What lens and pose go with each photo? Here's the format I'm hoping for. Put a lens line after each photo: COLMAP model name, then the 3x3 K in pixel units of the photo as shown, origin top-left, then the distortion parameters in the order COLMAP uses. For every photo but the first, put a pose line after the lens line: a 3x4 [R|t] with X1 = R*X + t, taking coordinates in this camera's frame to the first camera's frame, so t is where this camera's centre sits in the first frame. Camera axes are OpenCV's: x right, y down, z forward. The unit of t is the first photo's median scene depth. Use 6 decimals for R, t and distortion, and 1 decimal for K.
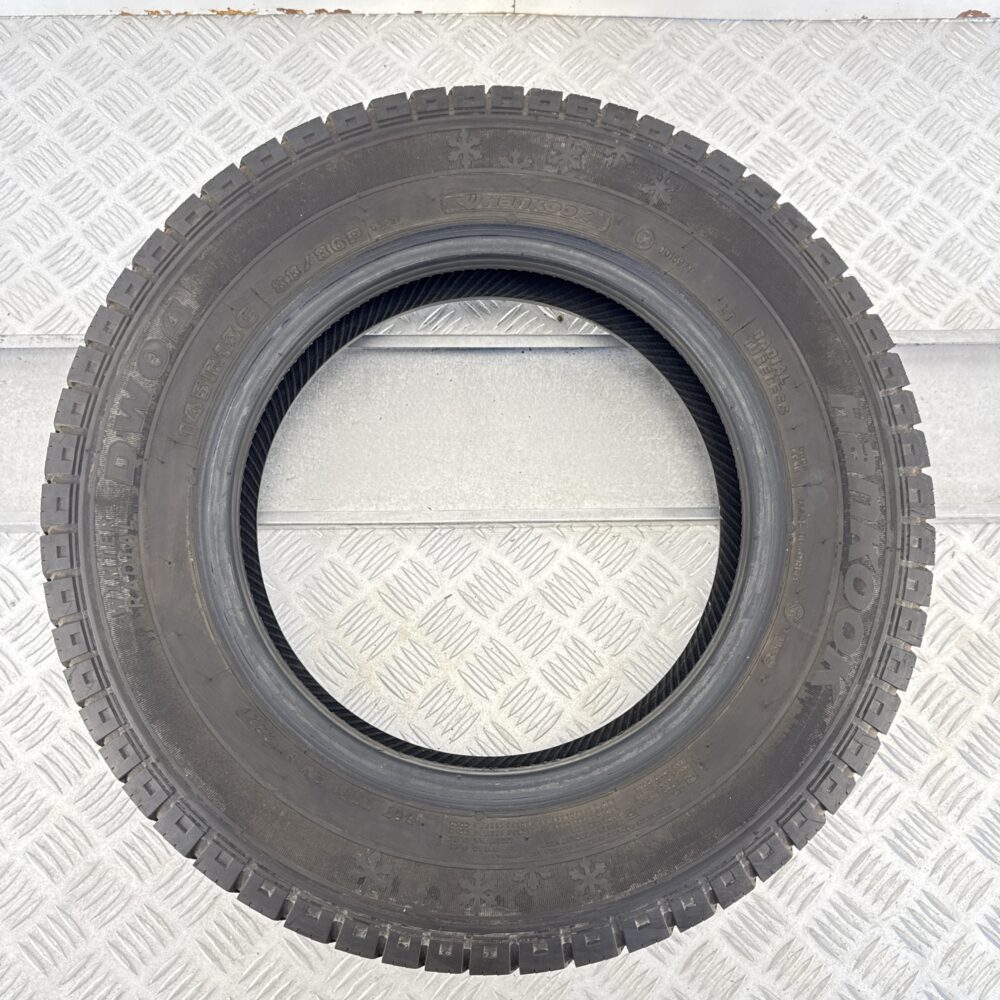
lens RADIAL K [[936.2, 0, 500.0], [0, 936.2, 500.0], [0, 0, 1]] dist [0.129684, -0.349216]
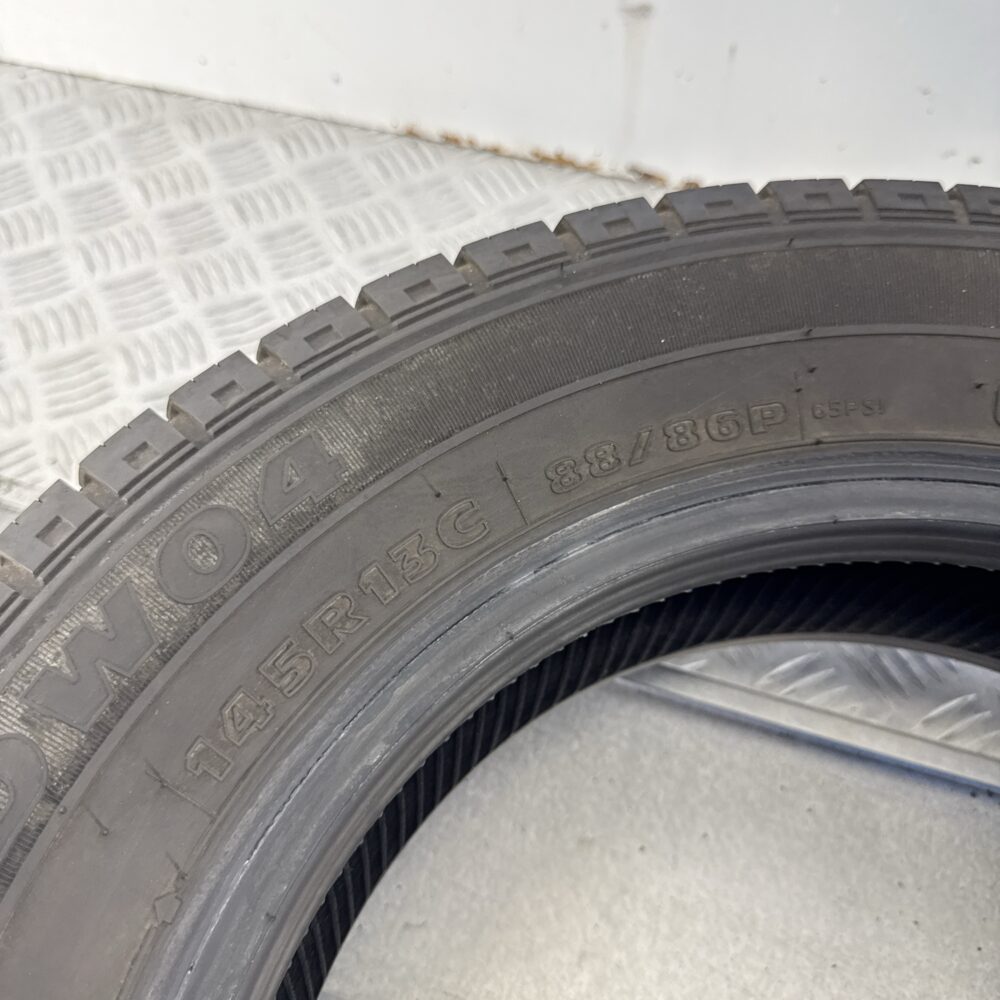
lens RADIAL K [[936.2, 0, 500.0], [0, 936.2, 500.0], [0, 0, 1]] dist [0.129684, -0.349216]
pose [[0.949739, 0.244484, -0.195506, -0.187611], [-0.300646, 0.886379, -0.352057, -0.071137], [0.087221, 0.393140, 0.915332, 0.667588]]
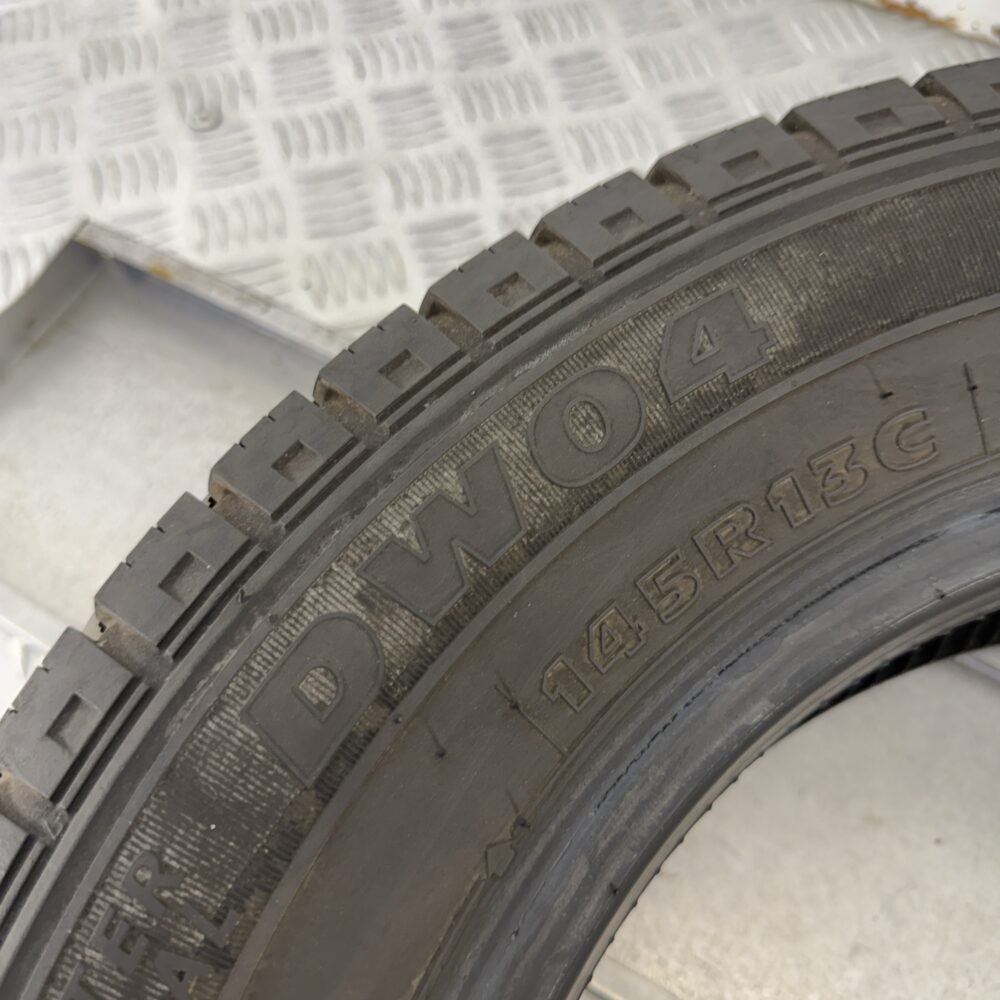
lens RADIAL K [[936.2, 0, 500.0], [0, 936.2, 500.0], [0, 0, 1]] dist [0.129684, -0.349216]
pose [[0.864019, 0.420300, -0.277161, -0.304522], [-0.478948, 0.855869, -0.195186, -0.058930], [0.155177, 0.301390, 0.940789, 0.739622]]
